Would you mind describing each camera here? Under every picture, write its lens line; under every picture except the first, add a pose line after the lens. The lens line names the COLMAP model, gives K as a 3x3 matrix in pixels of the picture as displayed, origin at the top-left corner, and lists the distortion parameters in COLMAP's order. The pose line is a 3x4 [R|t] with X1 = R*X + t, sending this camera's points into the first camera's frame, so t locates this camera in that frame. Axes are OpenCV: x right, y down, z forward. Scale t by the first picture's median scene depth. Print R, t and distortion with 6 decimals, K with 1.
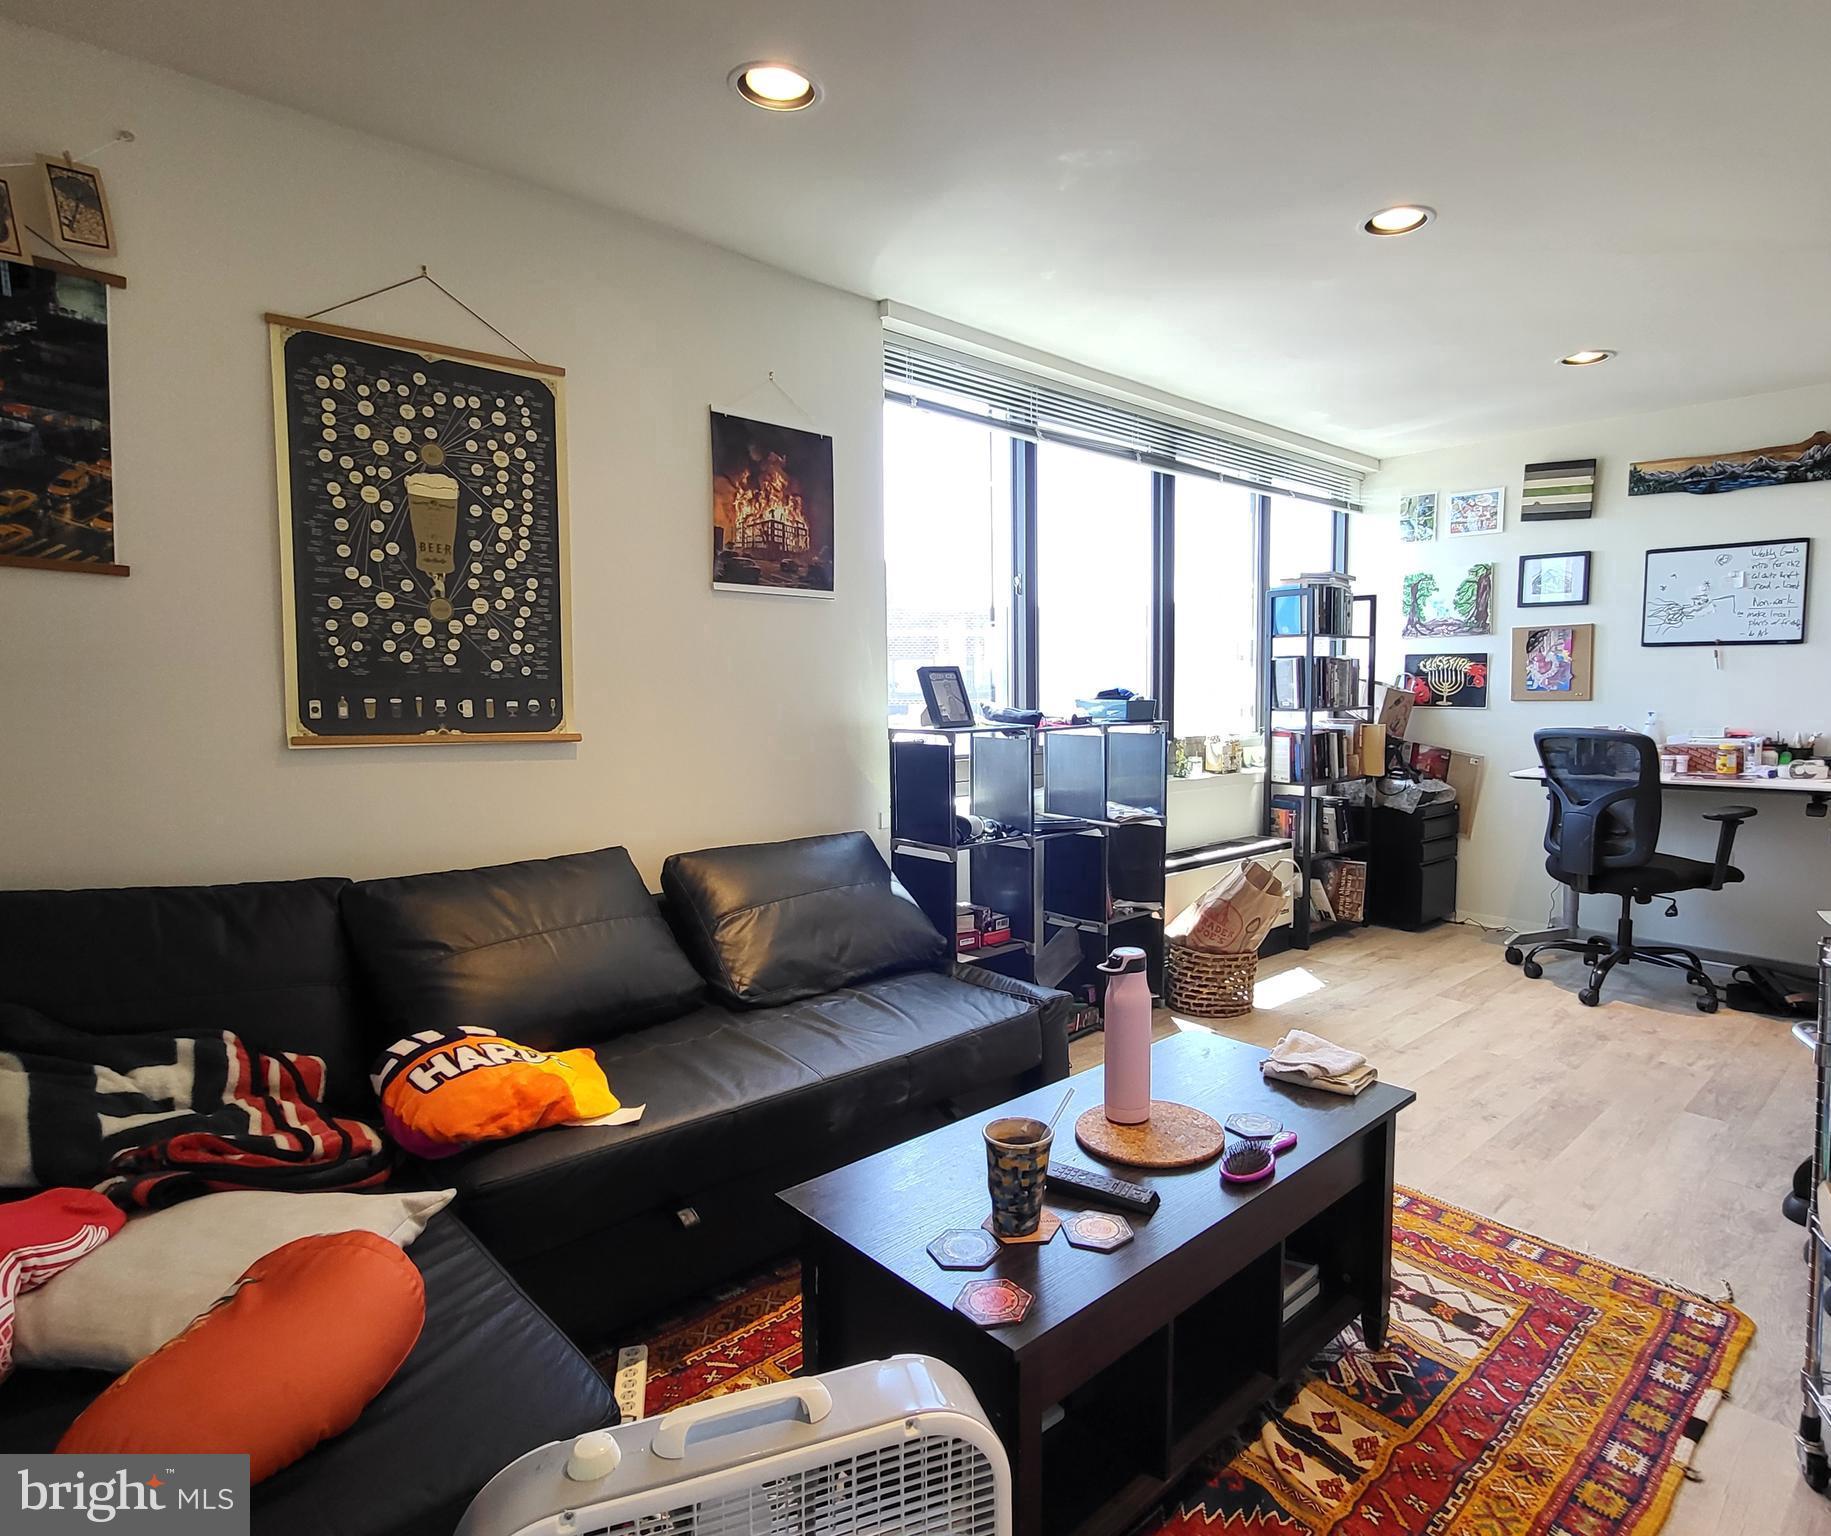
lens RADIAL K [[1052.7, 0, 988.6], [0, 1052.7, 768.2], [0, 0, 1]] dist [0.000920, 0.000669]
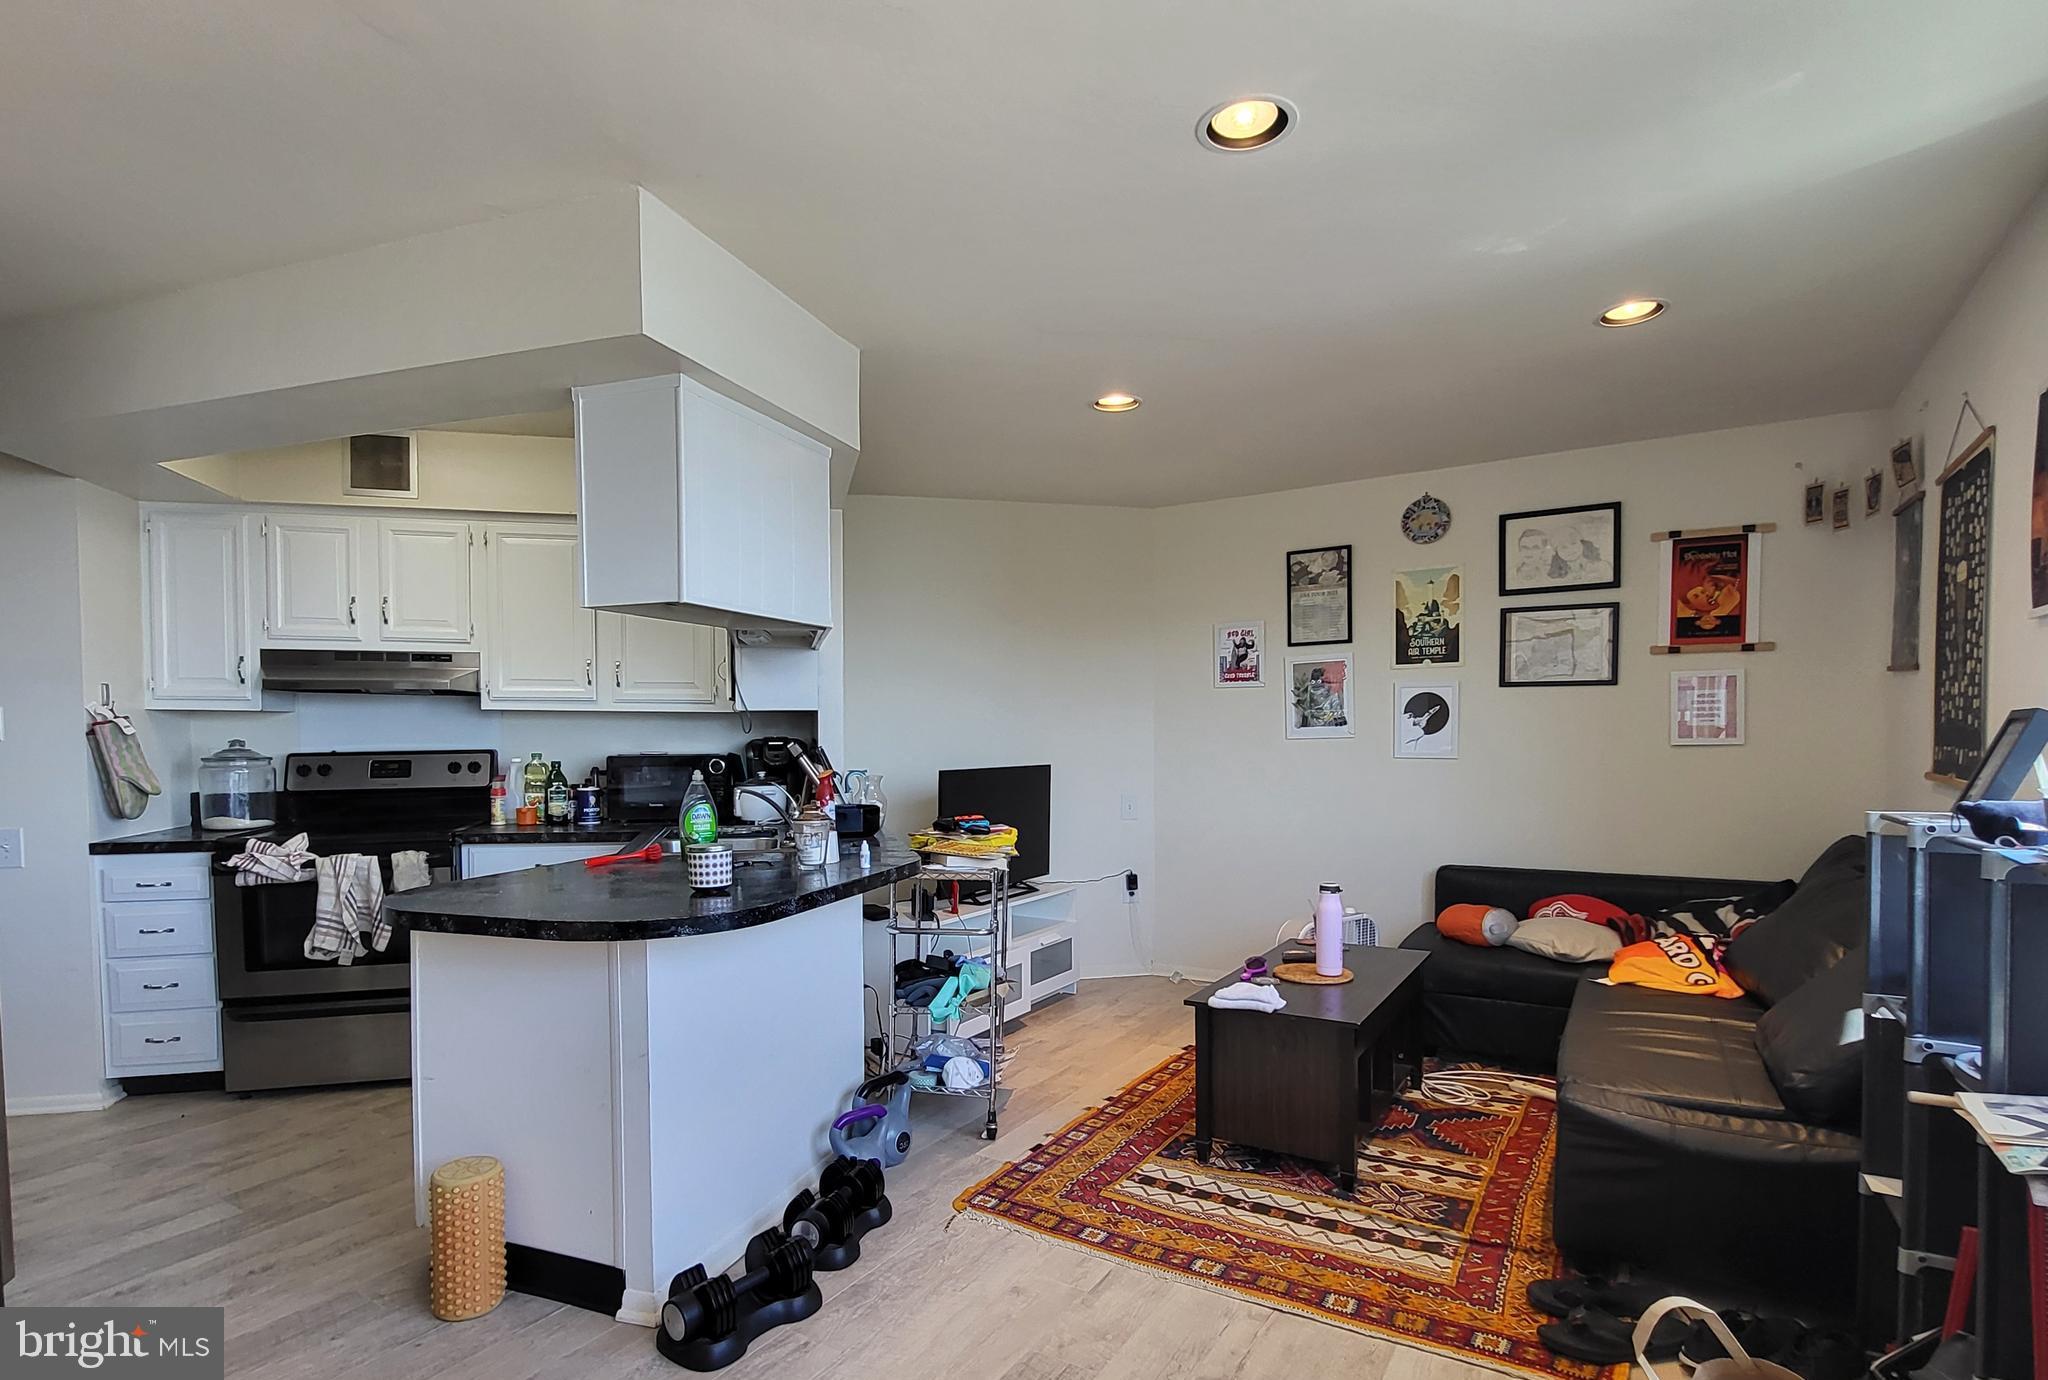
lens RADIAL K [[1040.1, 0, 994.9], [0, 1040.1, 764.4], [0, 0, 1]] dist [0.002790, -0.001781]
pose [[-0.974229, 0.015179, -0.225050, 0.812939], [-0.008562, 0.994525, 0.104145, -0.161129], [0.225399, 0.103388, -0.968765, 1.906384]]
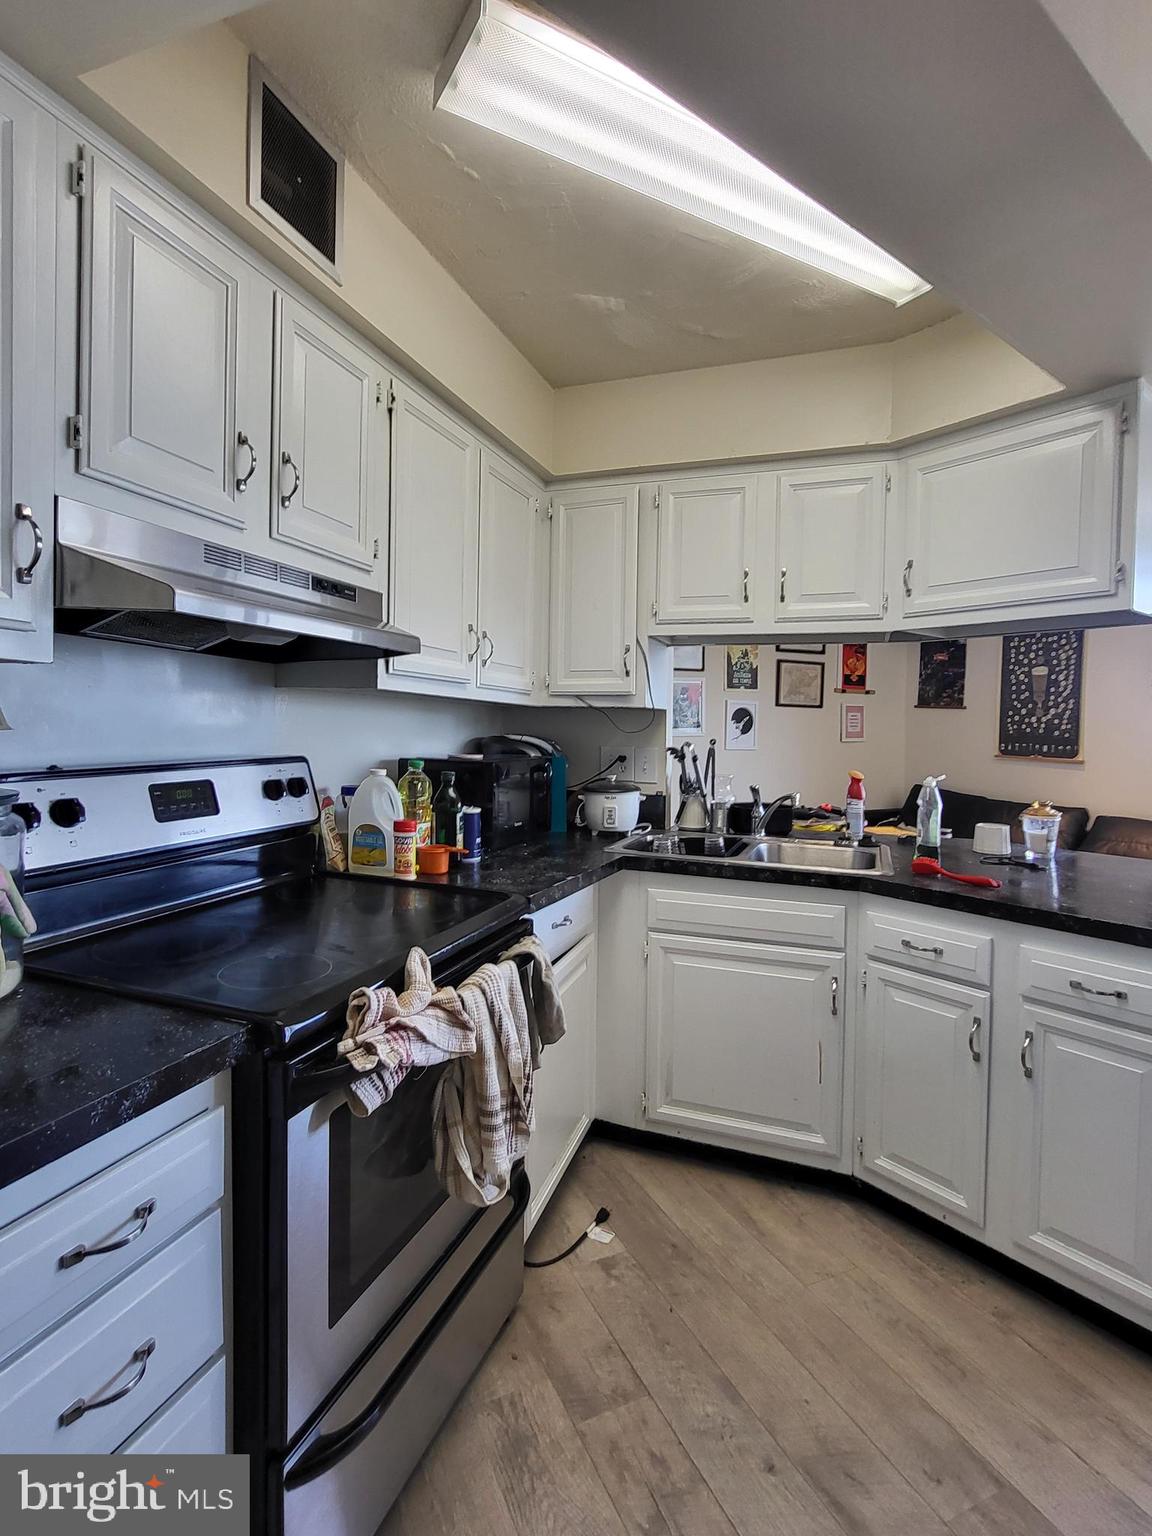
lens RADIAL K [[773.1, 0, 582.4], [0, 773.1, 748.6], [0, 0, 1]] dist [-0.003848, -0.000924]
pose [[-0.331082, 0.024933, -0.943273, 1.857557], [-0.083619, 0.994943, 0.055648, -0.068587], [0.939890, 0.097300, -0.327323, 0.530893]]
